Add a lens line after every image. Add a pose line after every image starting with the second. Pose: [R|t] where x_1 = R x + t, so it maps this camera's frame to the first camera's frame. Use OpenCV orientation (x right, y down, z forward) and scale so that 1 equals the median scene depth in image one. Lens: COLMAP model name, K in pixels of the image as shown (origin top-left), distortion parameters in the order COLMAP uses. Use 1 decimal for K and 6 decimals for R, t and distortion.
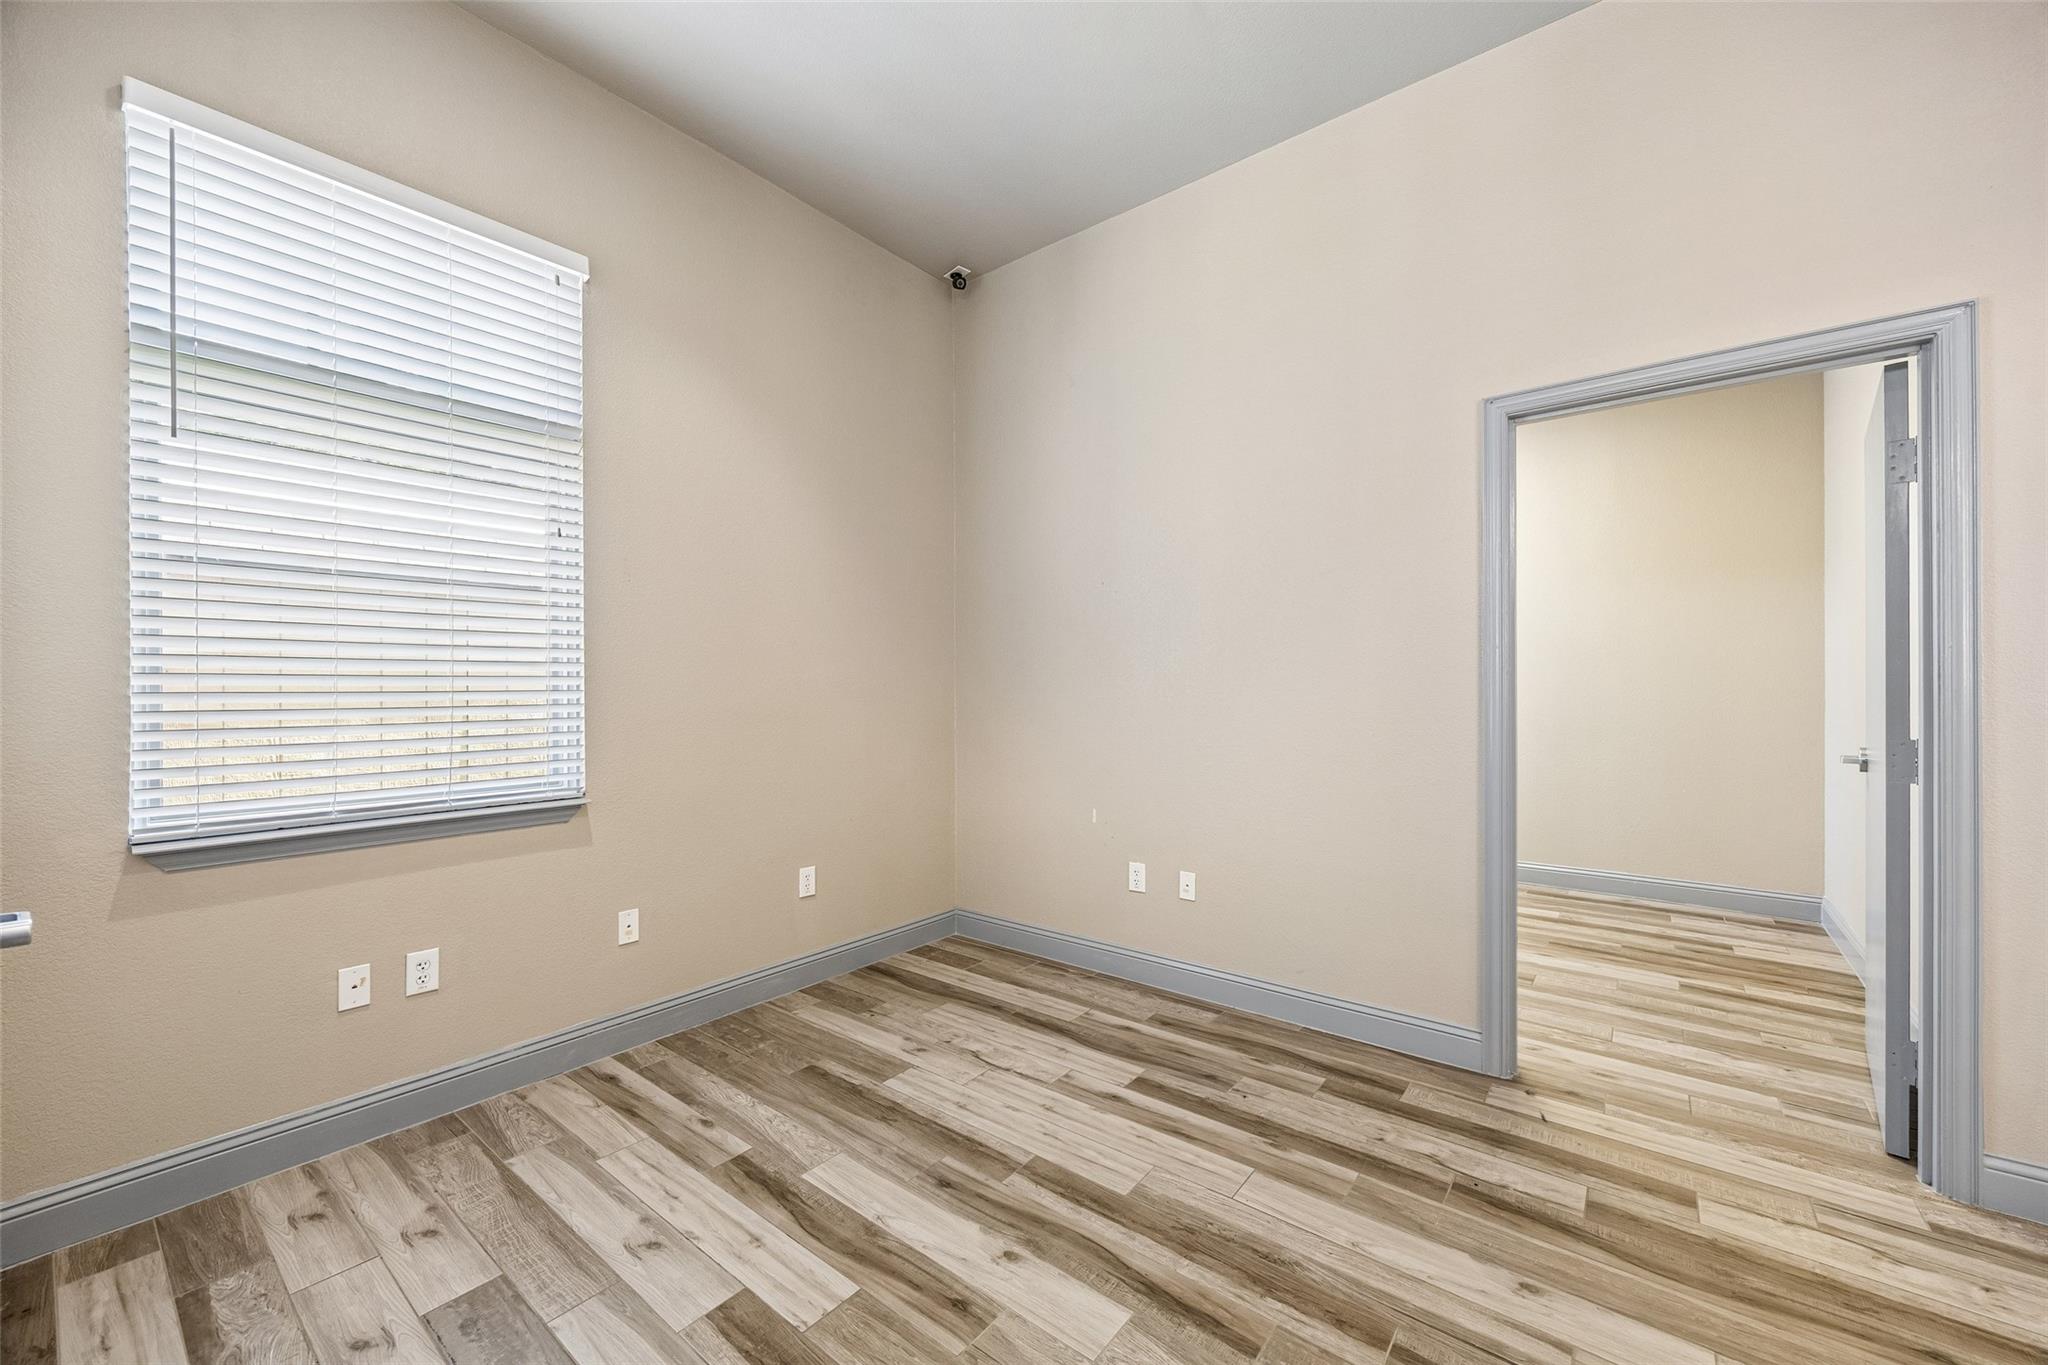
lens RADIAL K [[805.0, 0, 1027.3], [0, 805.0, 679.3], [0, 0, 1]] dist [0.000235, 0.000009]
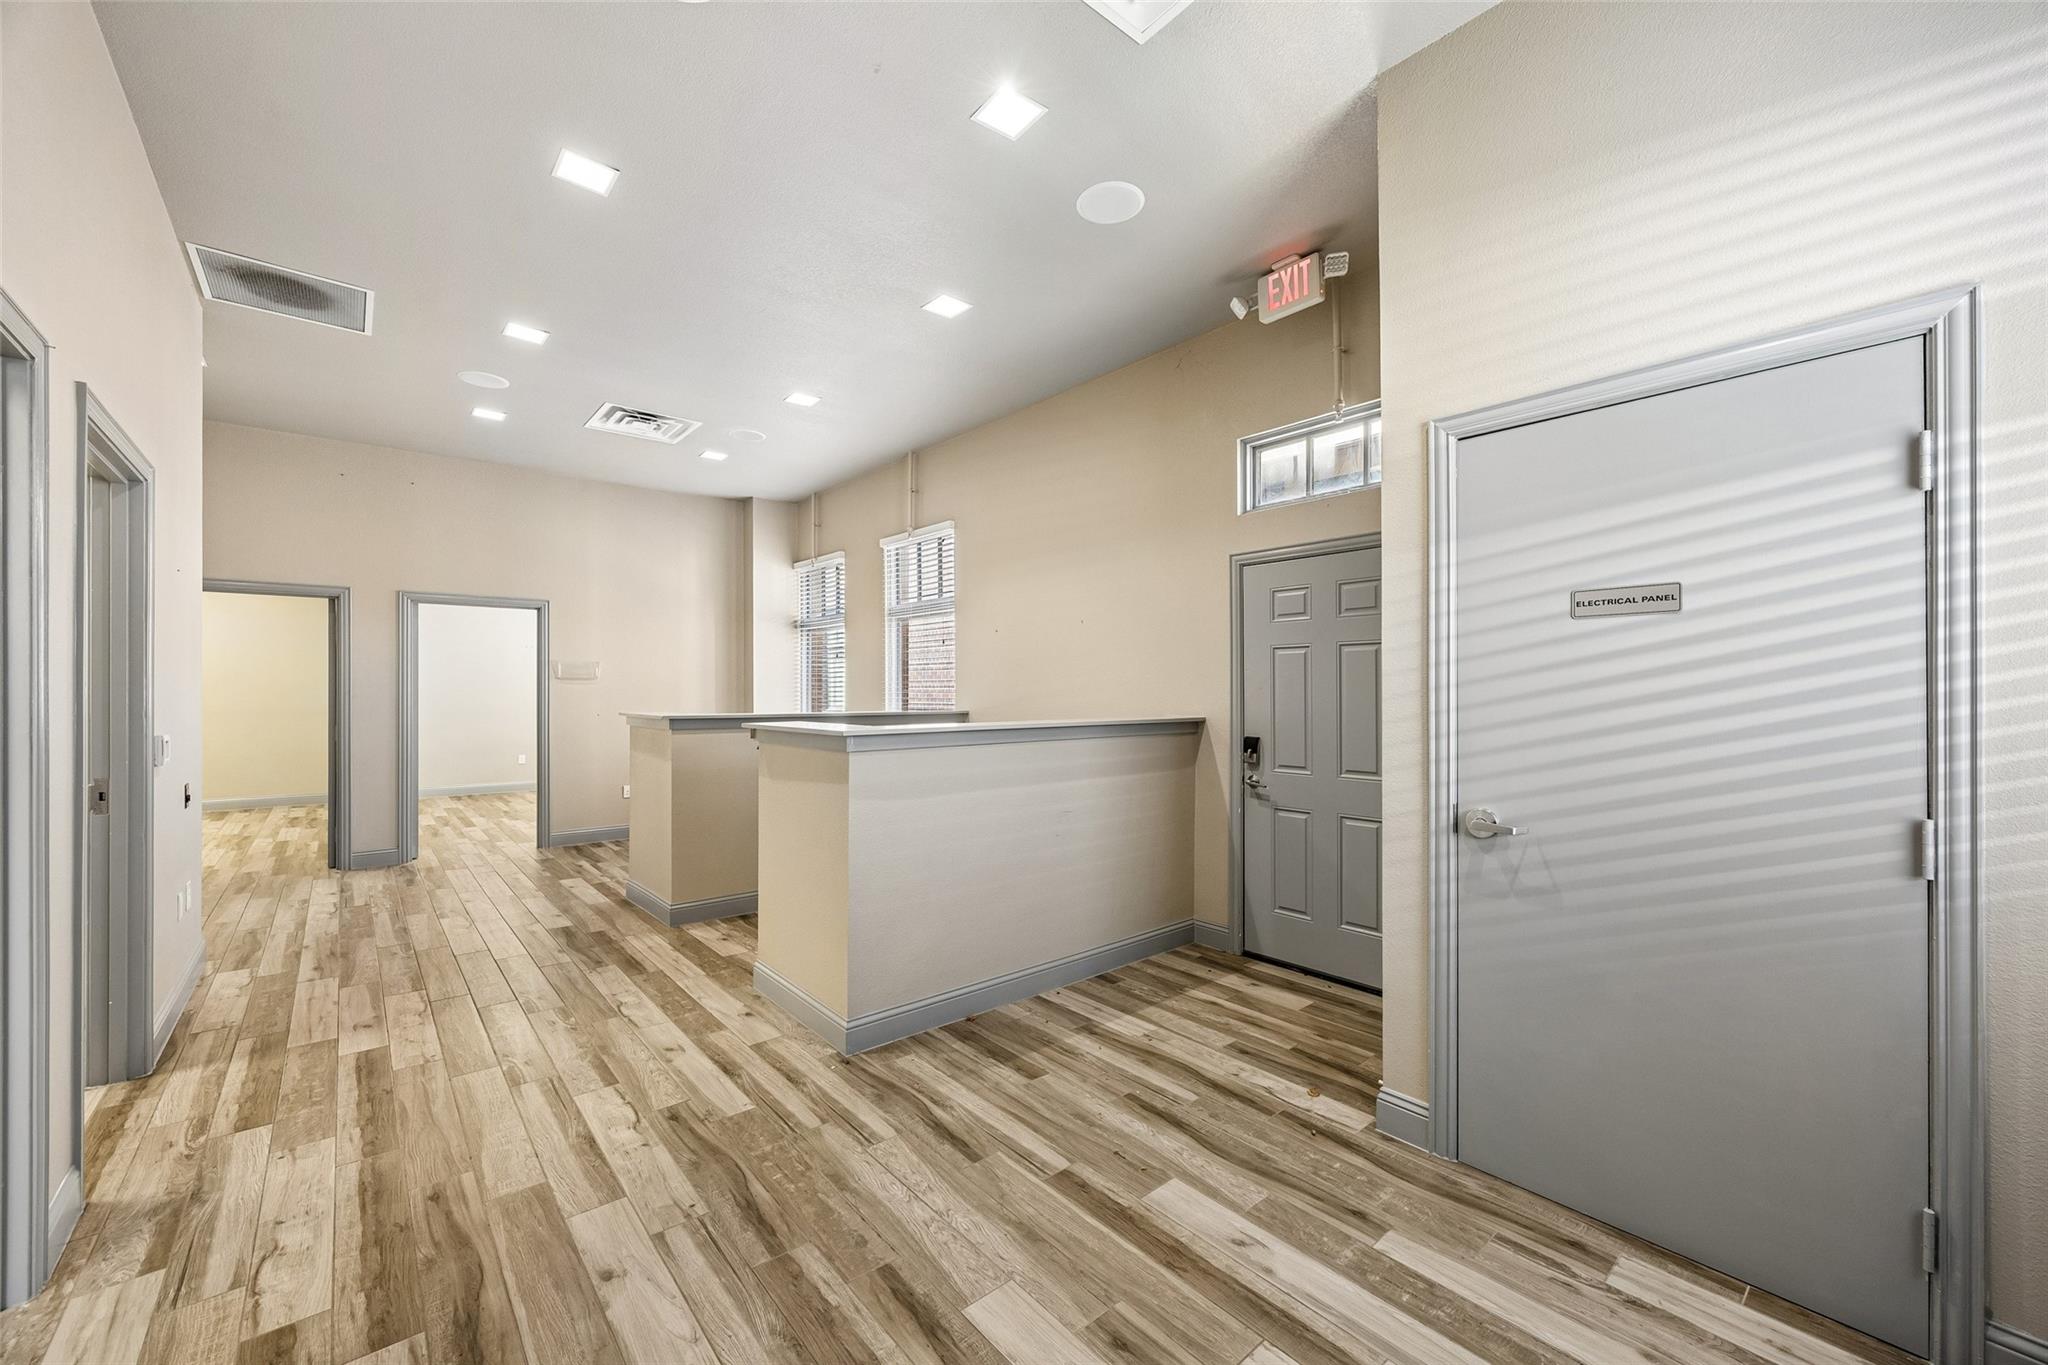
lens RADIAL K [[805.0, 0, 1029.4], [0, 805.0, 689.1], [0, 0, 1]] dist [0.000235, 0.000009]
pose [[-0.980721, -0.004876, 0.195353, -0.166344], [-0.005369, 0.999984, -0.001998, -0.058241], [-0.195340, -0.003008, -0.980731, 2.016623]]
